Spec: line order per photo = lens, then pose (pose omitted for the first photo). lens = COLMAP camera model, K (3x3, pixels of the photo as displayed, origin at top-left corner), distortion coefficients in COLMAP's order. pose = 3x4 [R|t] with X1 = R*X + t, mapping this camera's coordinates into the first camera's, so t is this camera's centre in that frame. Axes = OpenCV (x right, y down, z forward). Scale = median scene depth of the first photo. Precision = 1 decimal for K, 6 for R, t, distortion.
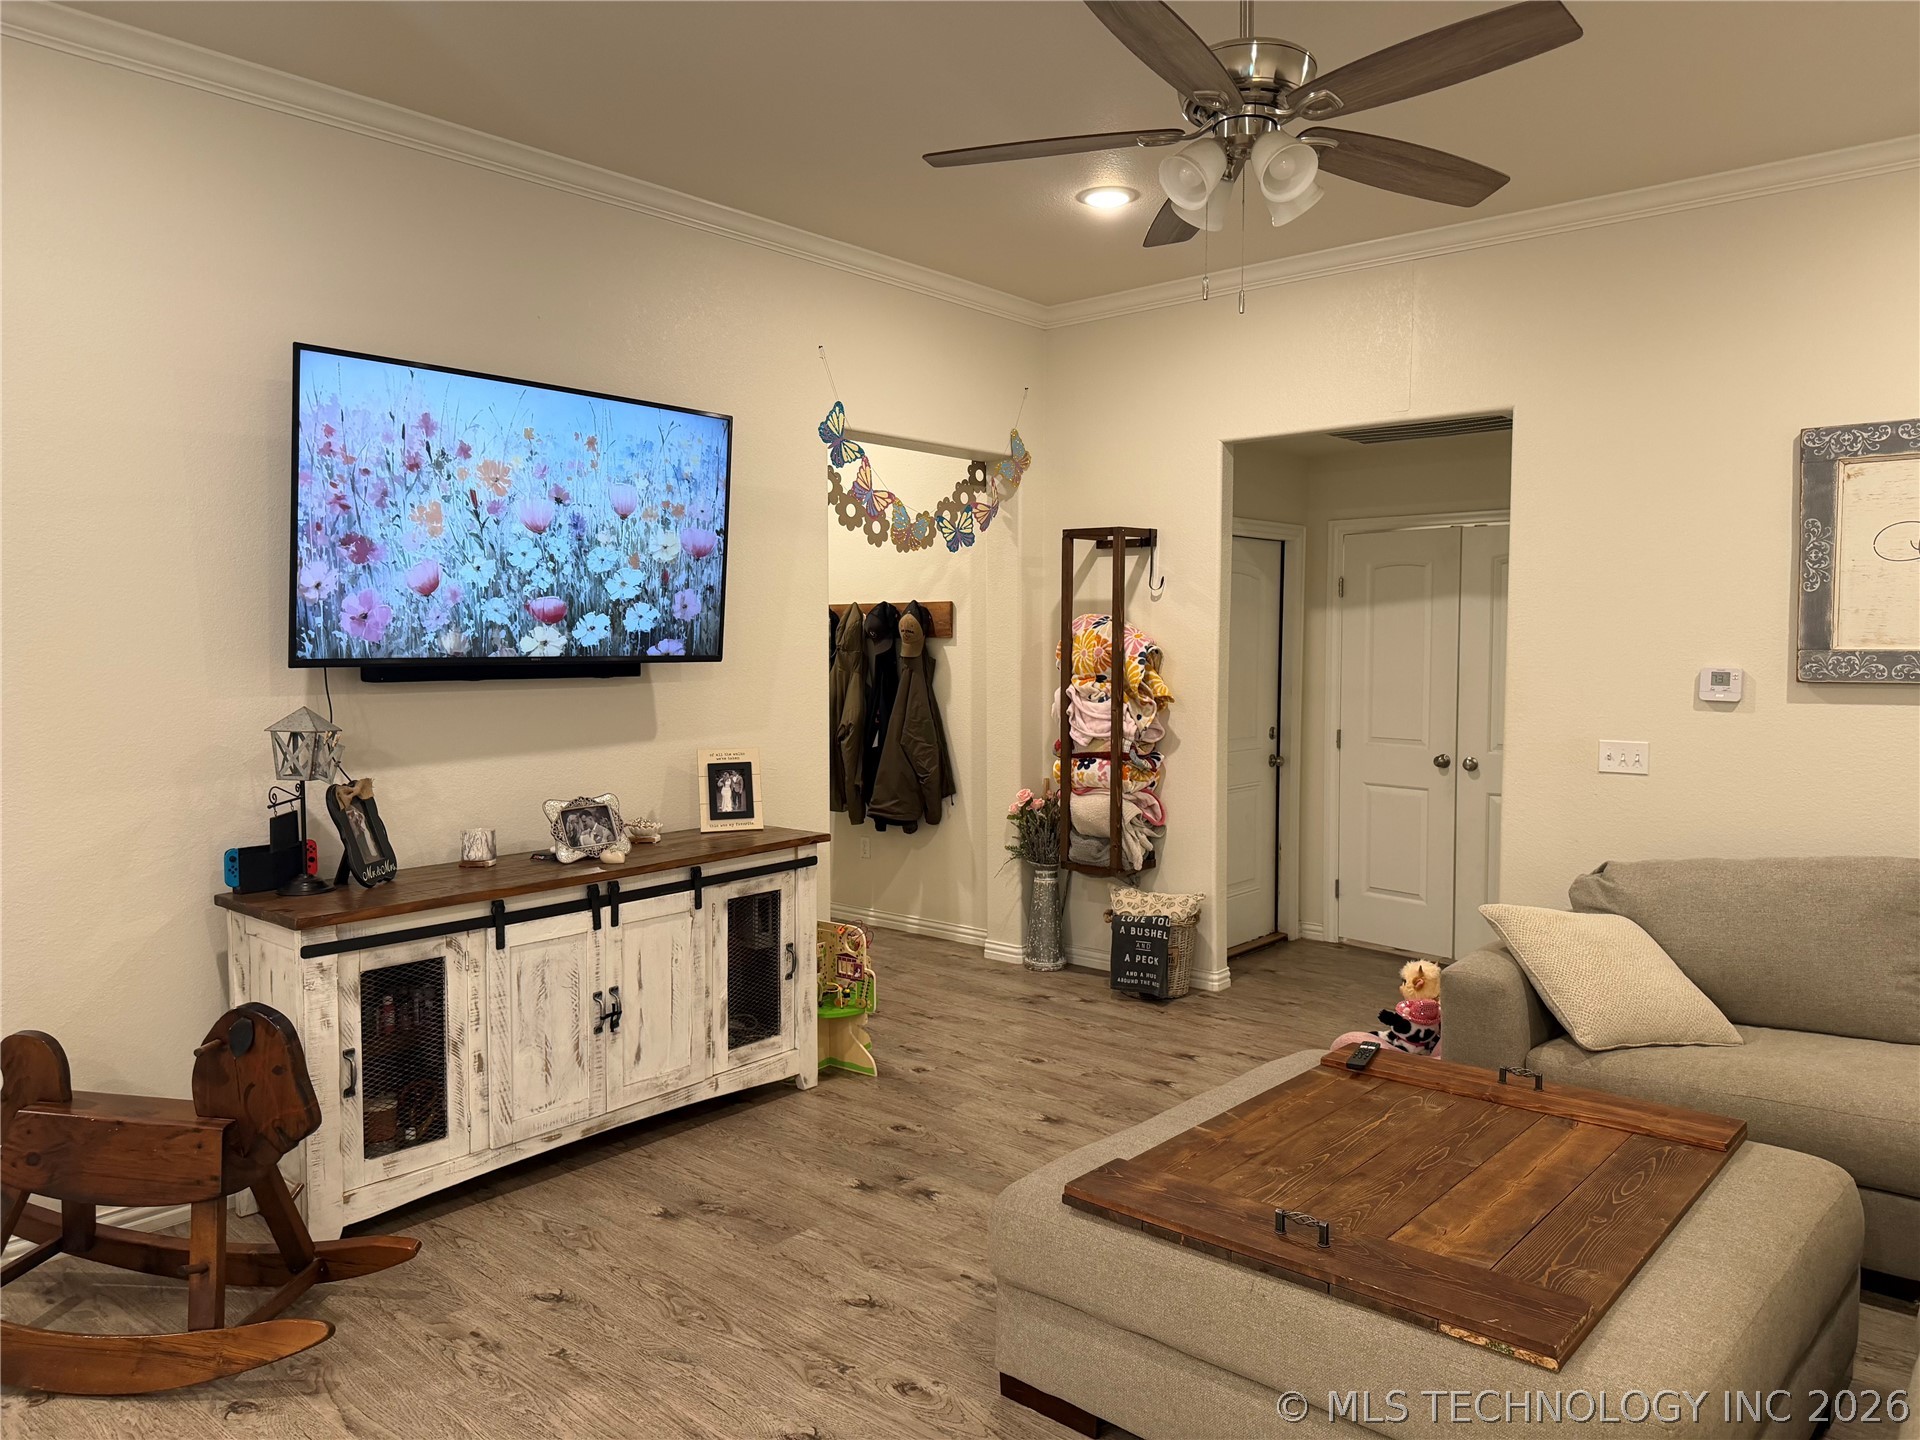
lens RADIAL K [[1362.3, 0, 960.3], [0, 1362.3, 713.7], [0, 0, 1]] dist [0.051464, -0.004705]
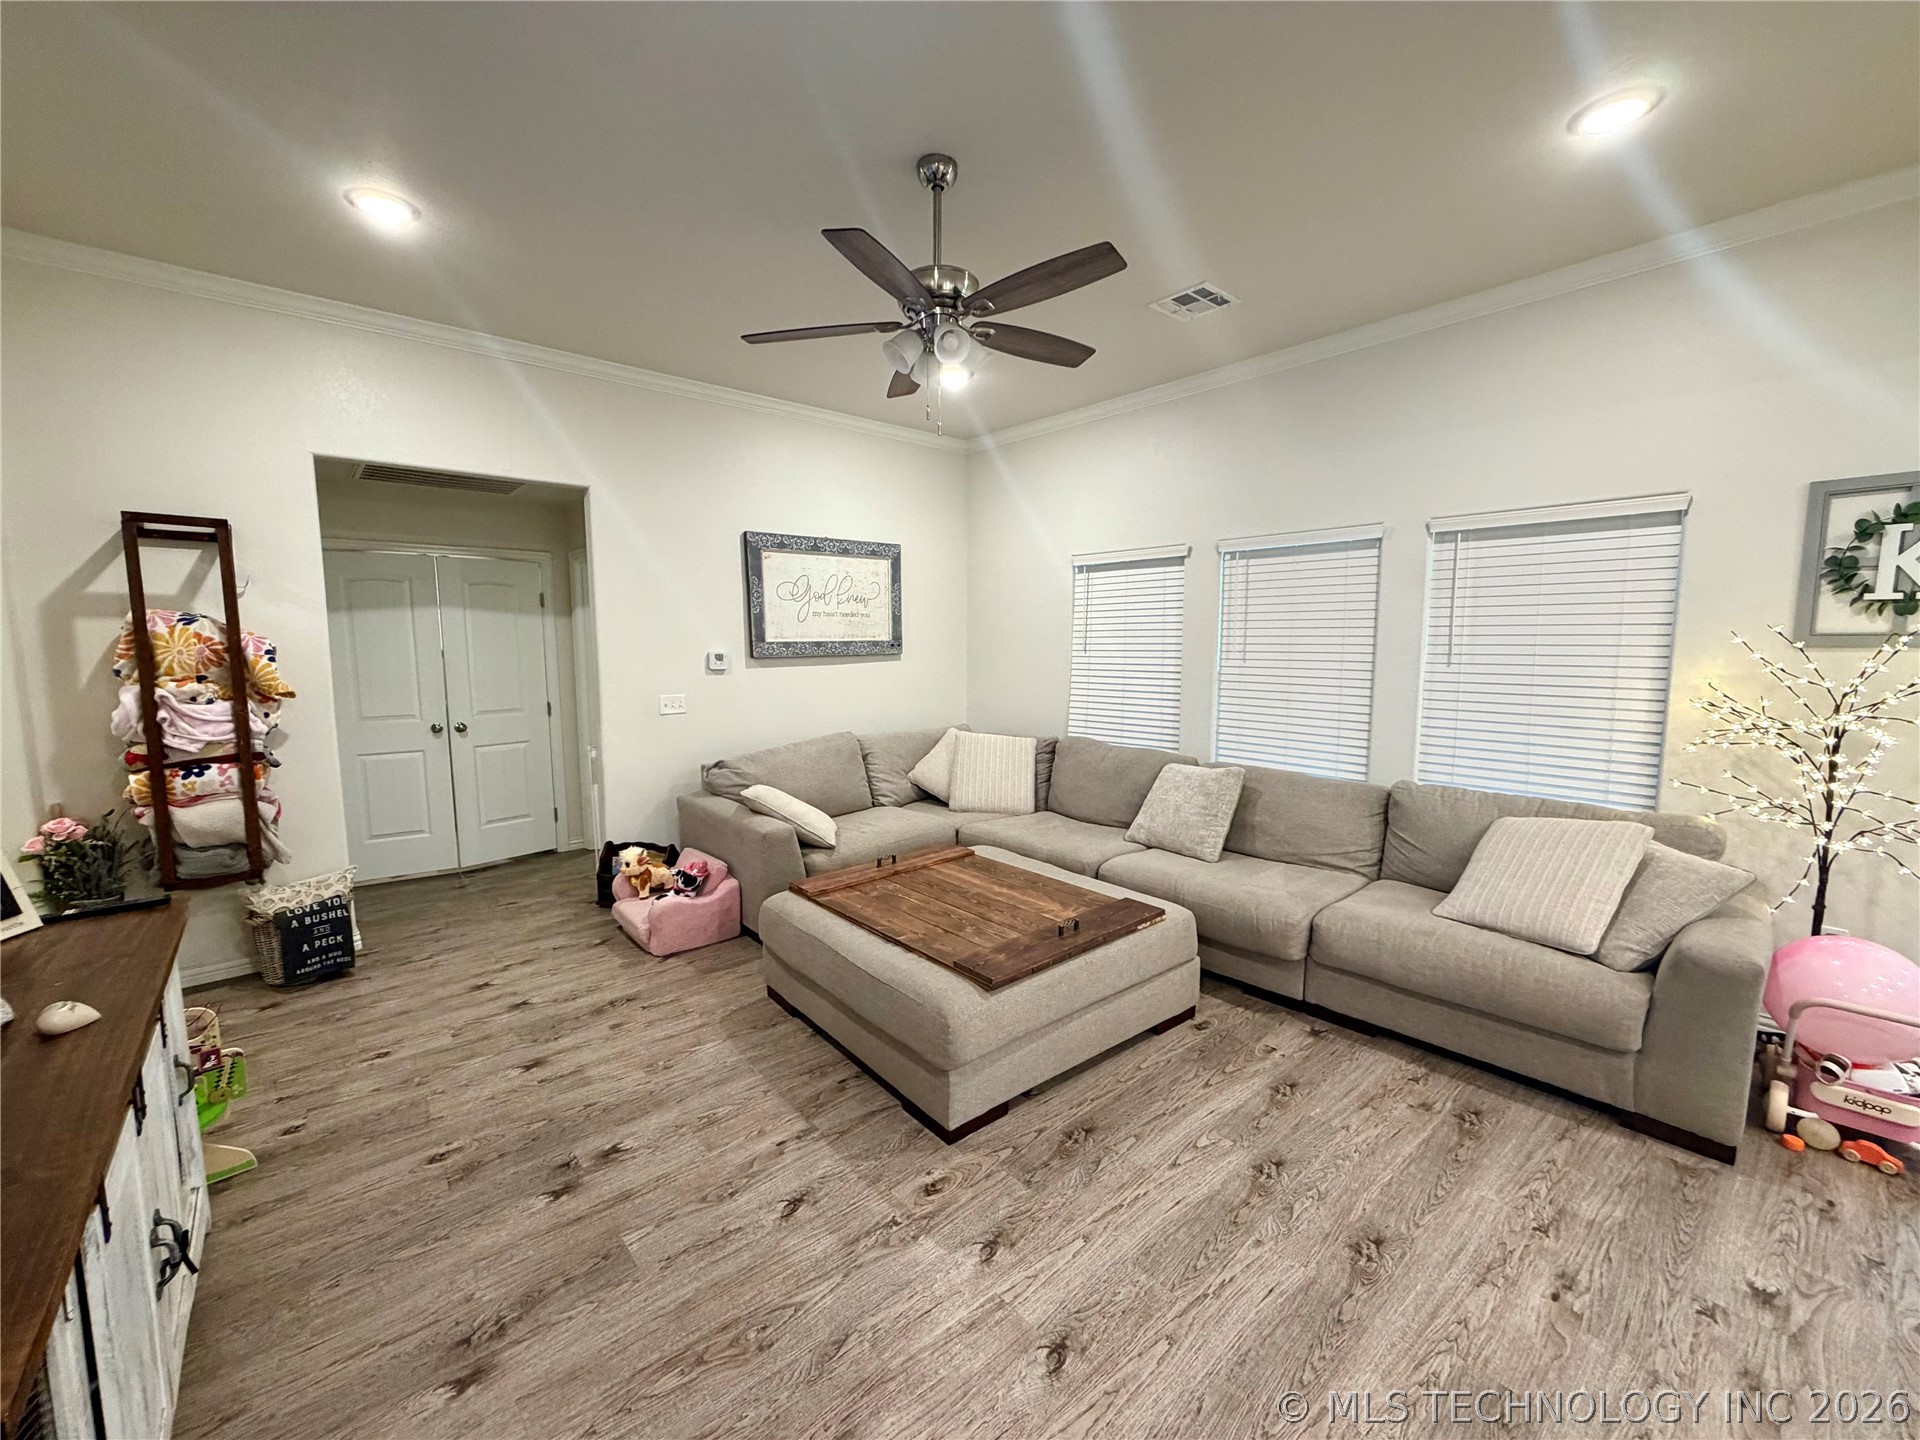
lens RADIAL K [[773.5, 0, 957.1], [0, 773.5, 721.7], [0, 0, 1]] dist [0.018014, 0.000394]
pose [[0.156926, -0.109252, 0.981549, -0.419829], [0.060957, 0.993039, 0.100785, -0.023474], [-0.985727, 0.044017, 0.162493, 0.475621]]
